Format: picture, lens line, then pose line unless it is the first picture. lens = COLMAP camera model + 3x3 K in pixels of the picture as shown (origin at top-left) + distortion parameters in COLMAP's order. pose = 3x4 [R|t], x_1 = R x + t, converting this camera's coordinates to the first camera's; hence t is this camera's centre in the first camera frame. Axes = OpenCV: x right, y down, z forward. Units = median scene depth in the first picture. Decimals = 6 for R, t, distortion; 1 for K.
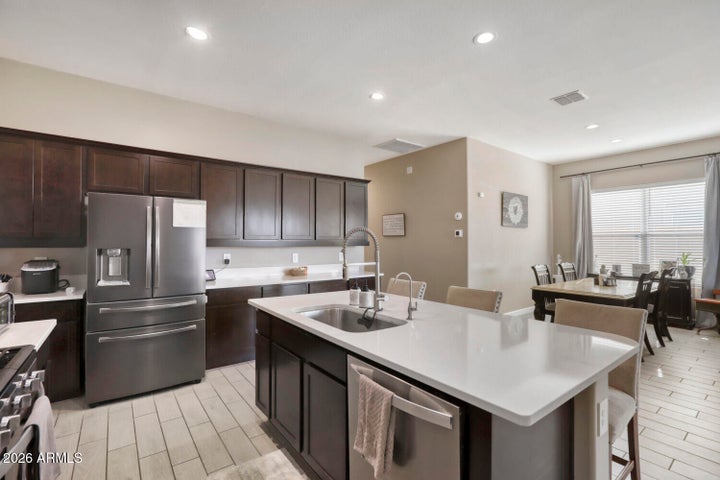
lens RADIAL K [[329.9, 0, 358.8], [0, 329.9, 239.7], [0, 0, 1]] dist [-0.021387, 0.001267]
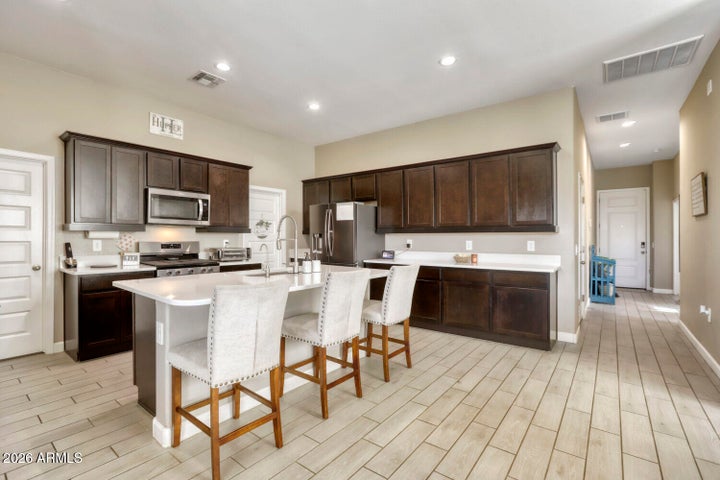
lens RADIAL K [[329.9, 0, 343.1], [0, 329.9, 235.6], [0, 0, 1]] dist [-0.021387, 0.001267]
pose [[0.239468, -0.004940, -0.970892, 0.589854], [0.008211, 0.999962, -0.003063, 0.023481], [0.970870, -0.007239, 0.239499, 0.355807]]
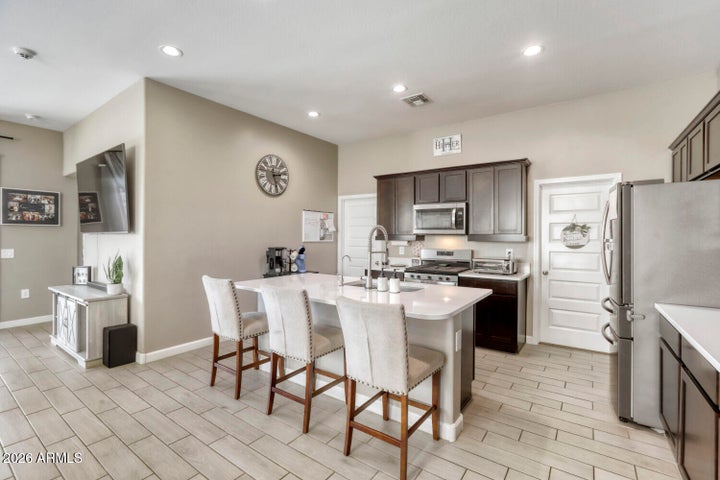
lens RADIAL K [[329.9, 0, 362.2], [0, 329.9, 237.6], [0, 0, 1]] dist [-0.021387, 0.001267]
pose [[-0.954637, -0.007398, -0.297681, 0.184547], [-0.002186, 0.999838, -0.017839, 0.015973], [0.297765, -0.016379, -0.954499, 0.920258]]
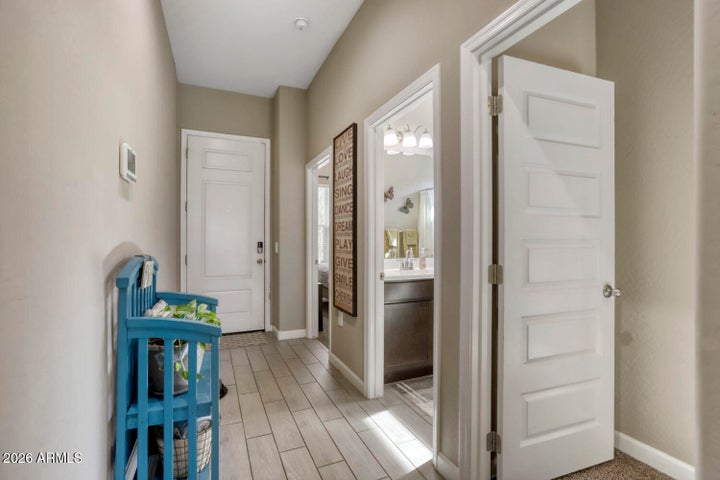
lens RADIAL K [[336.2, 0, 358.4], [0, 336.2, 241.3], [0, 0, 1]] dist [0.000593, -0.000145]
pose [[0.975633, 0.004191, -0.219370, -0.130539], [-0.001935, 0.999943, 0.010498, 0.050377], [0.219402, -0.009817, 0.975585, 1.328484]]
